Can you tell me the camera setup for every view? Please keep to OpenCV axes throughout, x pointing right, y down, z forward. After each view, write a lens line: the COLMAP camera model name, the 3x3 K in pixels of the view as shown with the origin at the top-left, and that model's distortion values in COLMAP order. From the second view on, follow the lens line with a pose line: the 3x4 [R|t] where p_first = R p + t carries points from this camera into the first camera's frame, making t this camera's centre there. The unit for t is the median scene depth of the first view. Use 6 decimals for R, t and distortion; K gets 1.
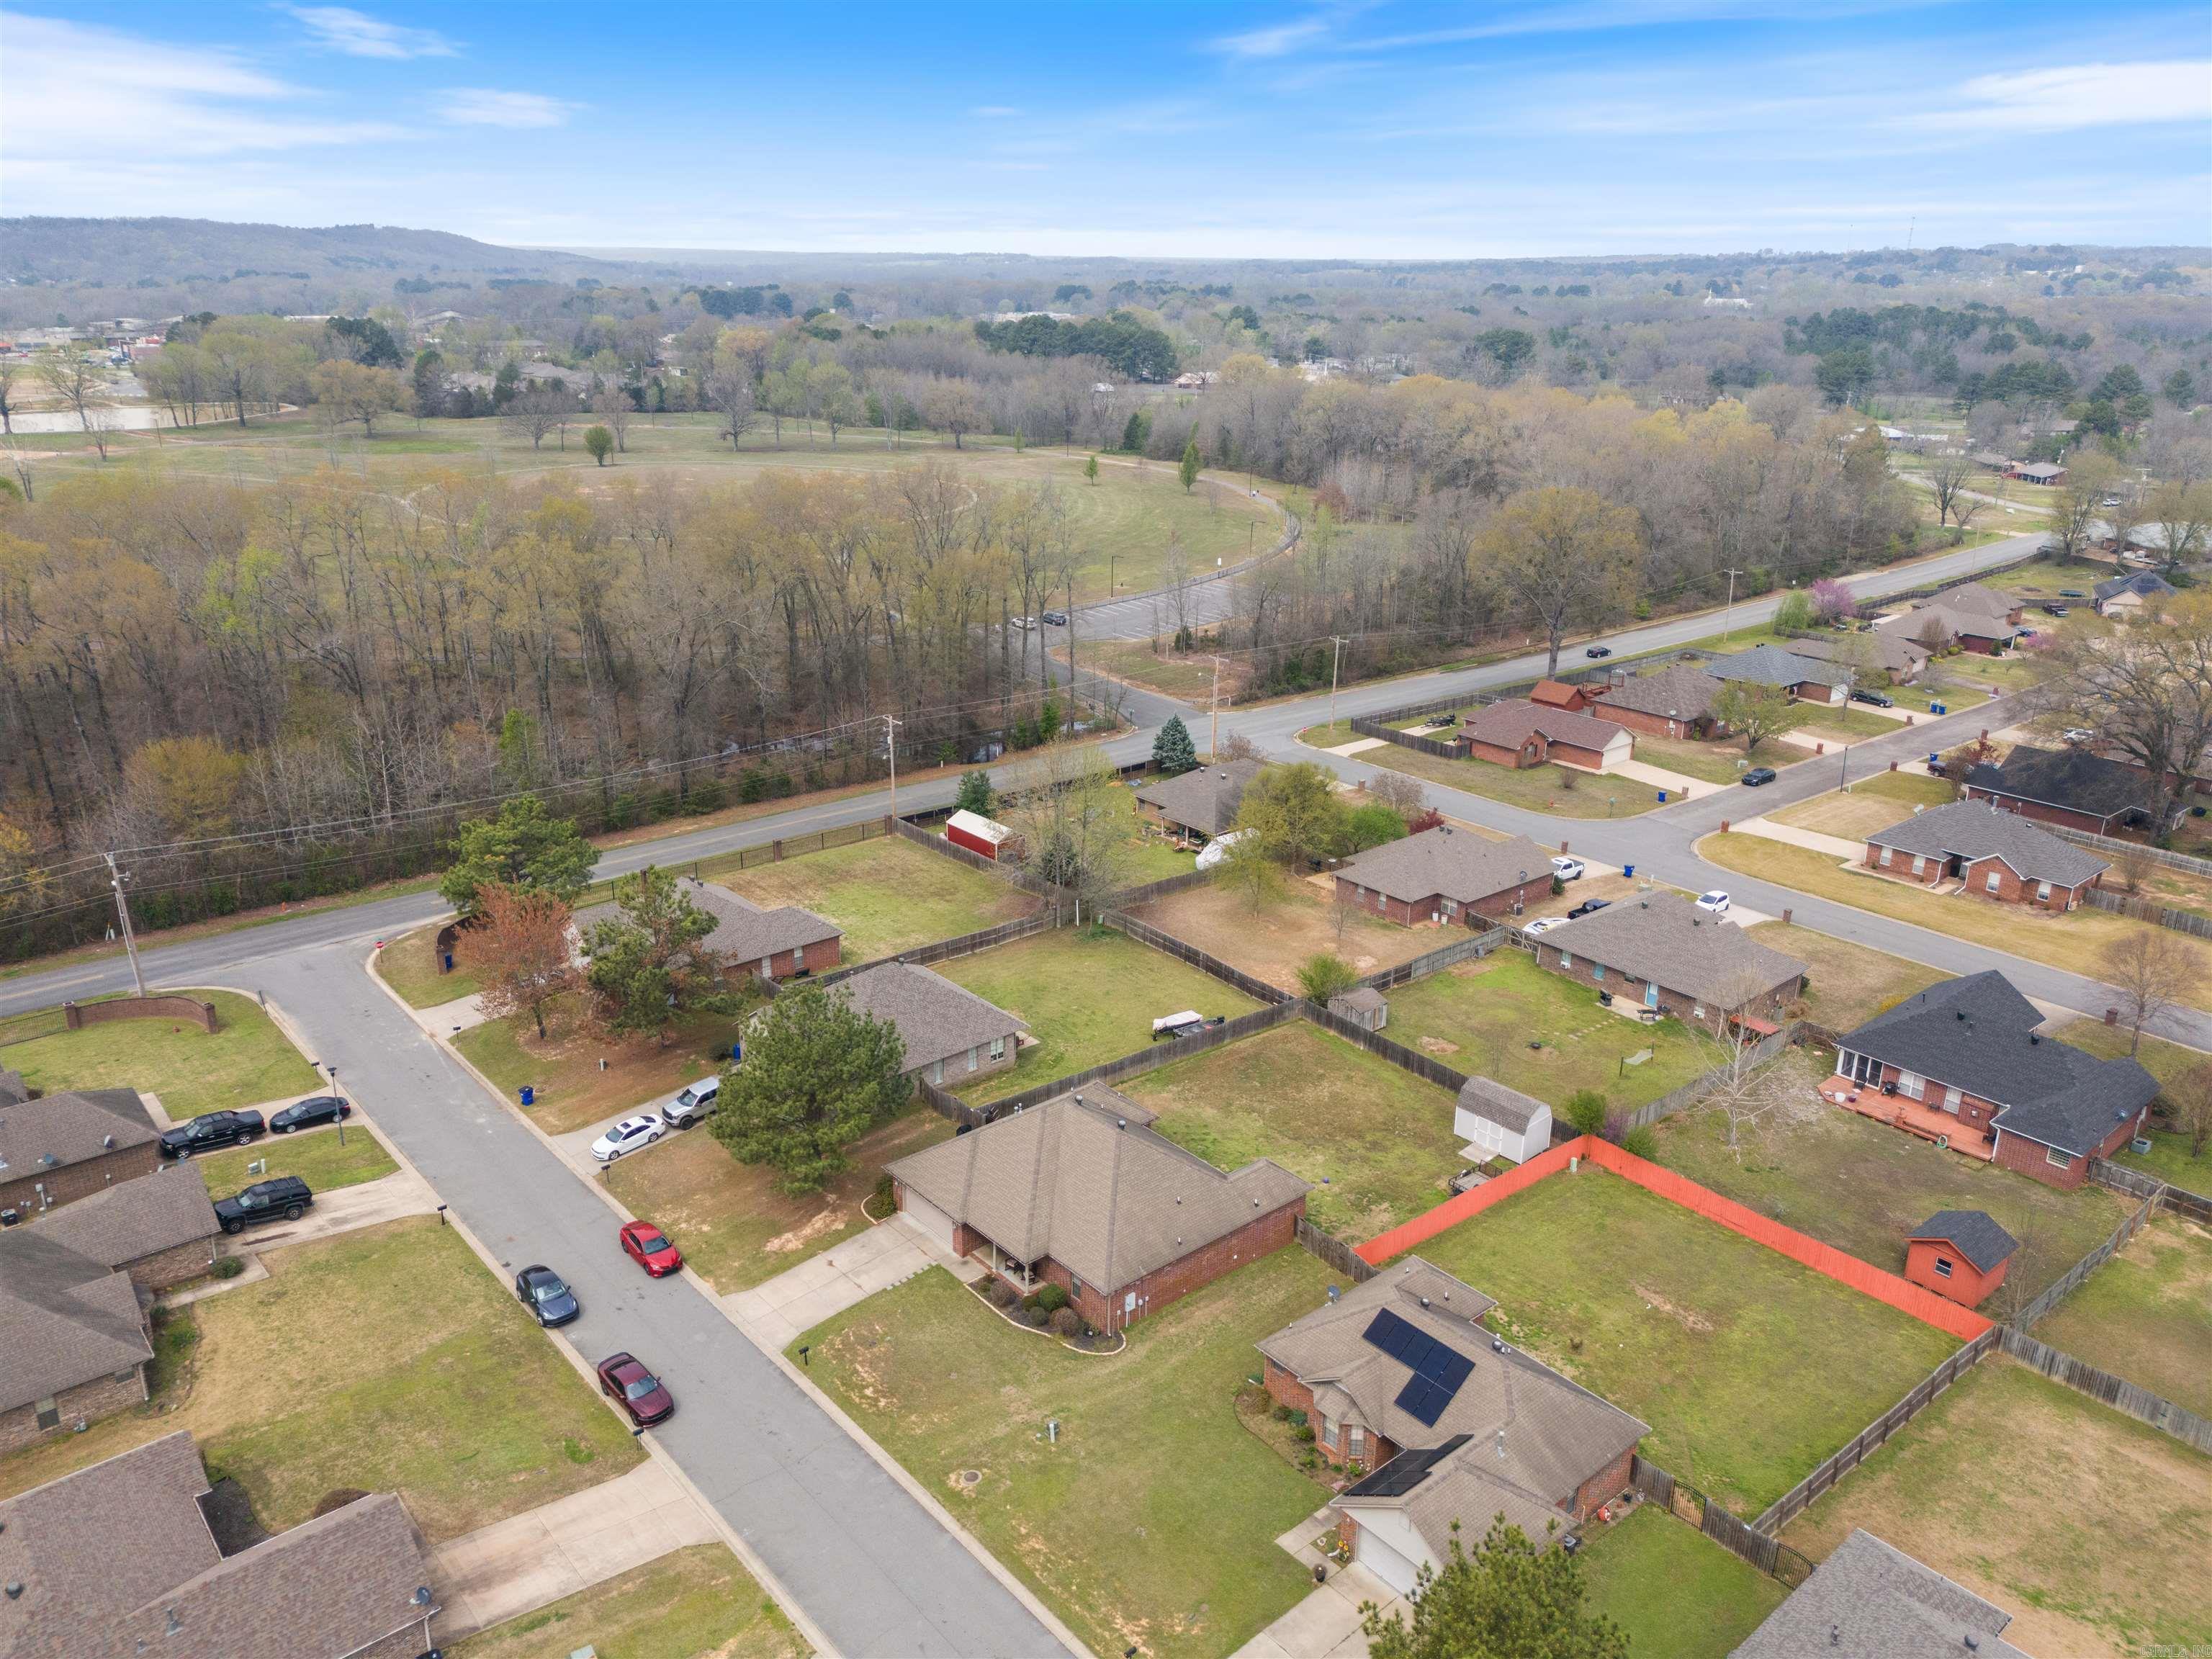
lens RADIAL K [[1611.1, 0, 1106.0], [0, 1611.1, 829.5], [0, 0, 1]] dist [0.063743, -0.036671]
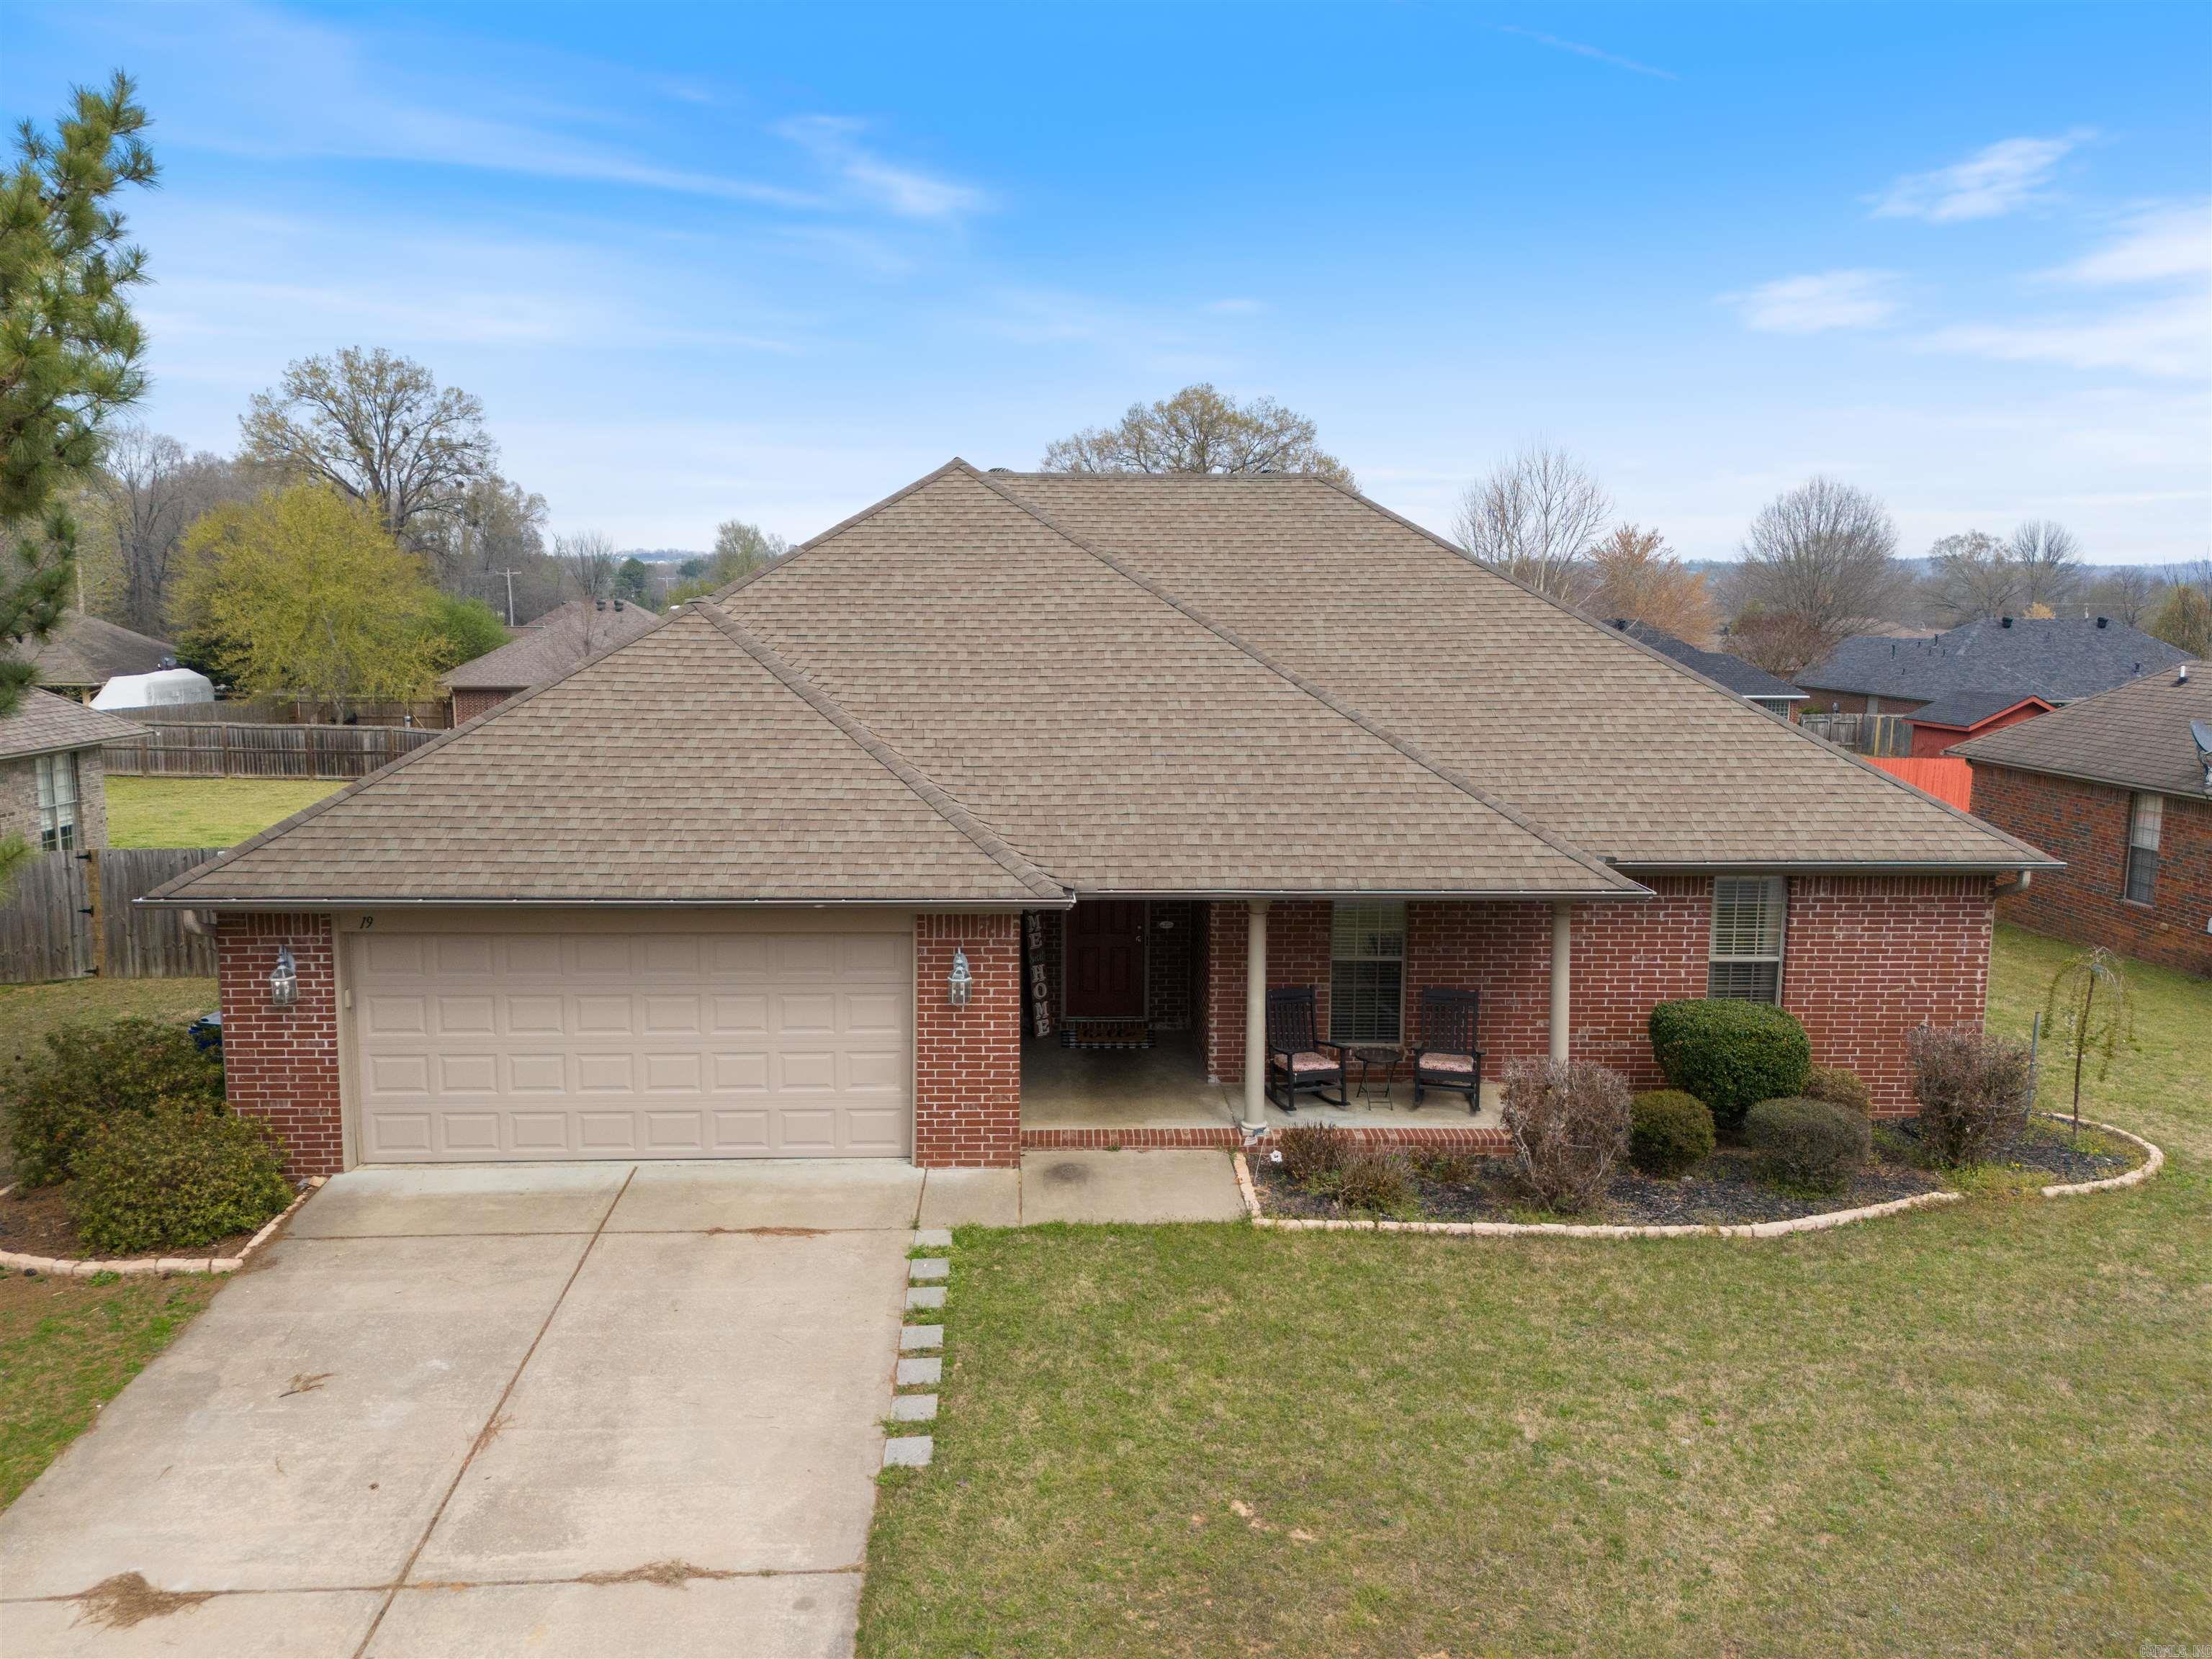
lens RADIAL K [[1611.1, 0, 1106.0], [0, 1611.1, 829.5], [0, 0, 1]] dist [0.063743, -0.036671]
pose [[0.617296, -0.117170, 0.777957, -0.155029], [0.256637, 0.964746, -0.058334, 0.182908], [-0.743696, 0.235662, 0.625604, 0.662448]]
